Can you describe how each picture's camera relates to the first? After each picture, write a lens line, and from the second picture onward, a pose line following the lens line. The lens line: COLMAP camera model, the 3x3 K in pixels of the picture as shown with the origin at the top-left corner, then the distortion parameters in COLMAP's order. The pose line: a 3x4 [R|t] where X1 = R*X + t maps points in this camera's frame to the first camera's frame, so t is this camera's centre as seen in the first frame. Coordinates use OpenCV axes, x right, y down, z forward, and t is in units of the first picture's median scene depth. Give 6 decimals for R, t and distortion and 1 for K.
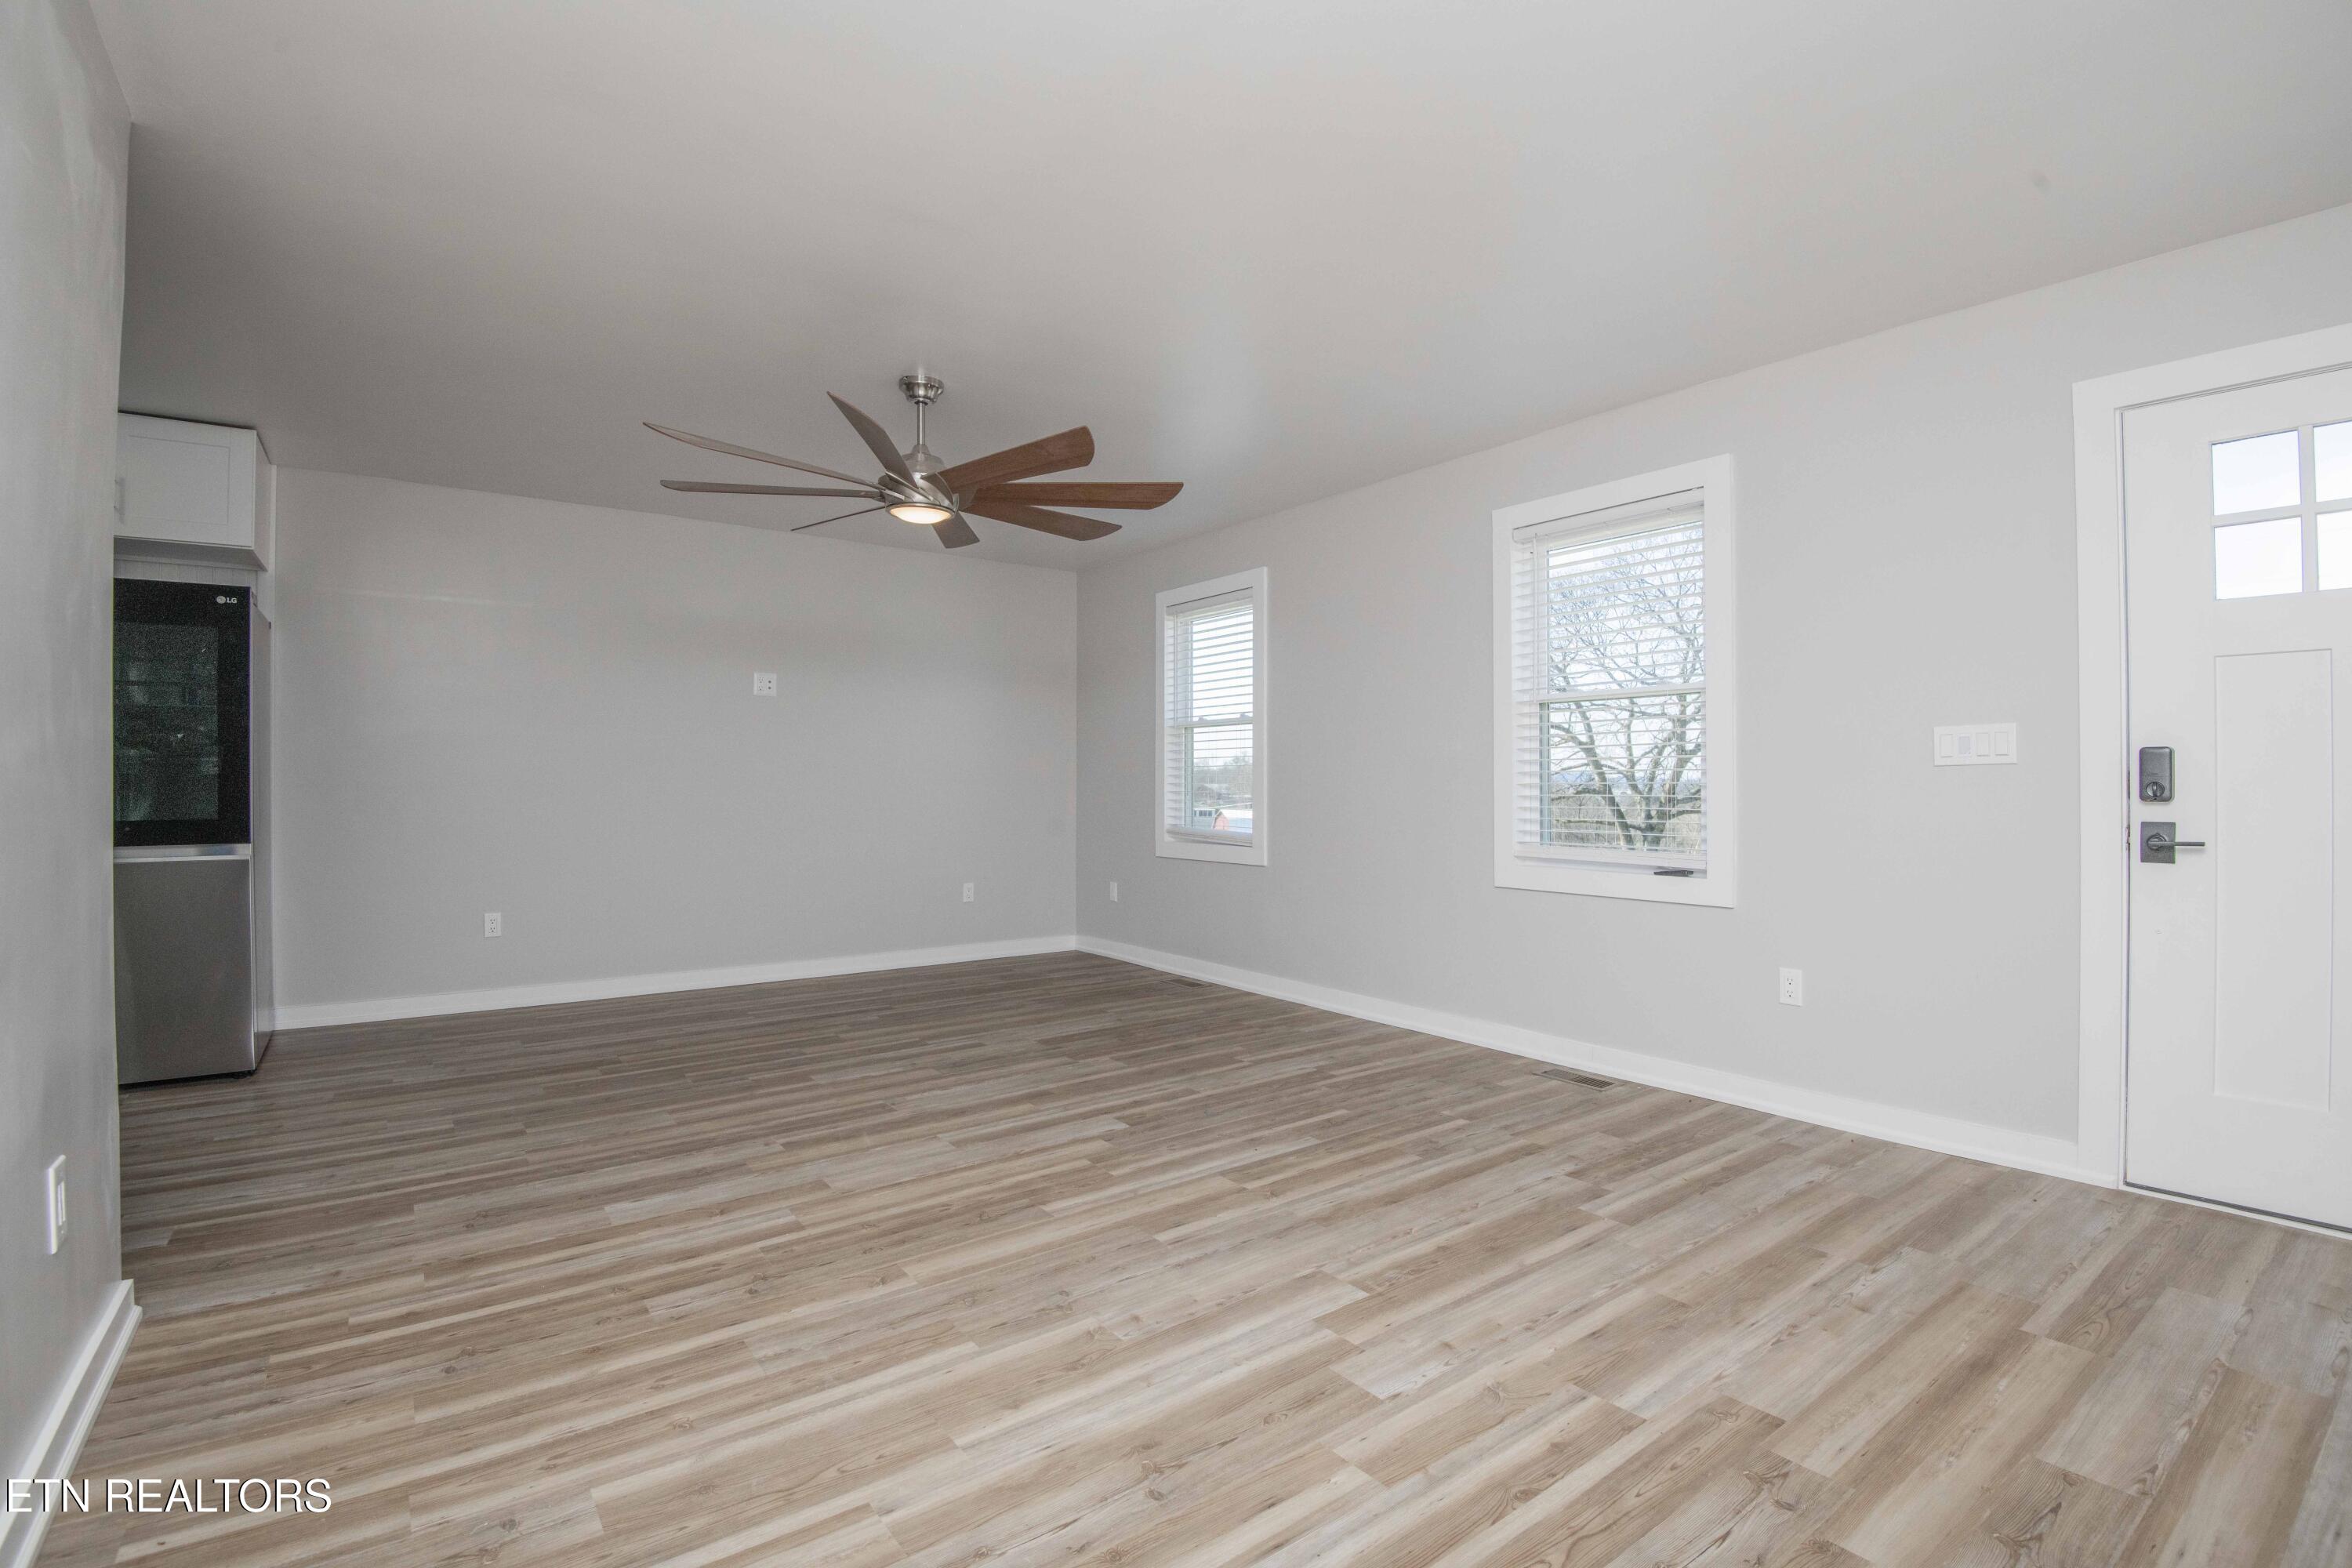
lens RADIAL K [[1088.5, 0, 1181.1], [0, 1088.5, 781.1], [0, 0, 1]] dist [-0.019352, -0.012801]
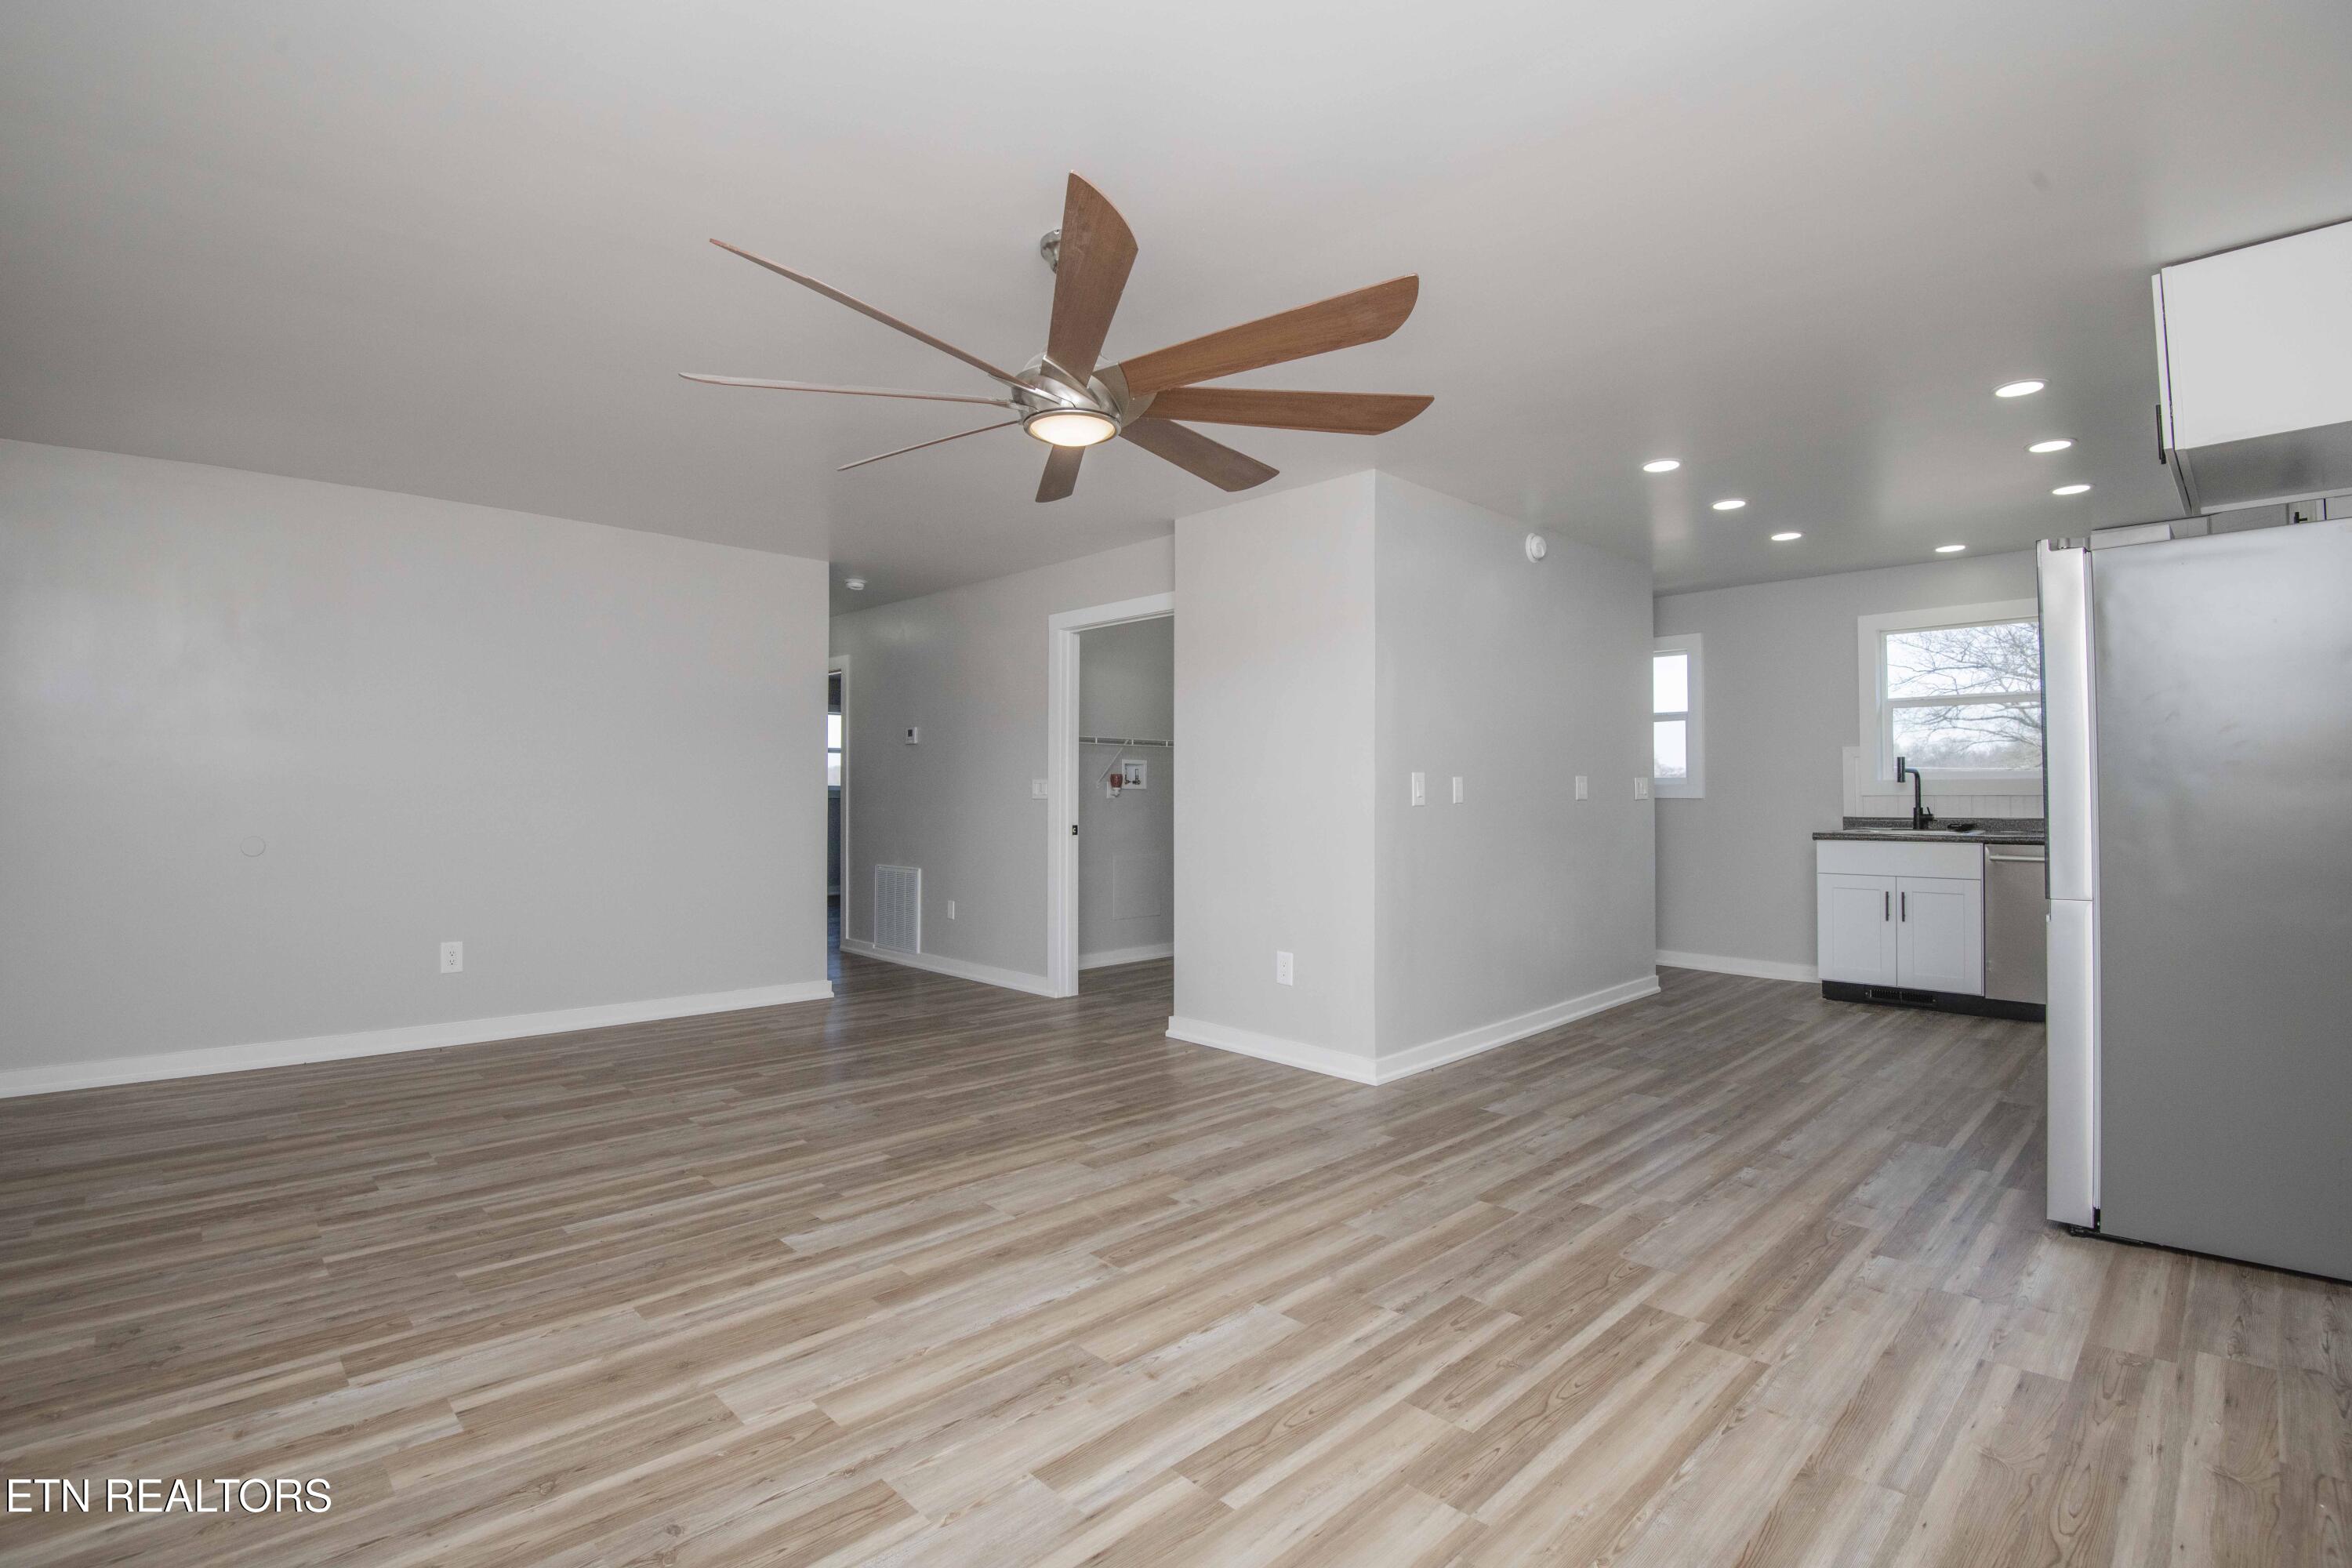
lens RADIAL K [[1088.5, 0, 1183.5], [0, 1088.5, 760.9], [0, 0, 1]] dist [-0.019352, -0.012801]
pose [[-0.990758, -0.003888, -0.135582, -0.252630], [0.000125, 0.999563, -0.029576, -0.015526], [0.135638, -0.029320, -0.990325, 1.989649]]
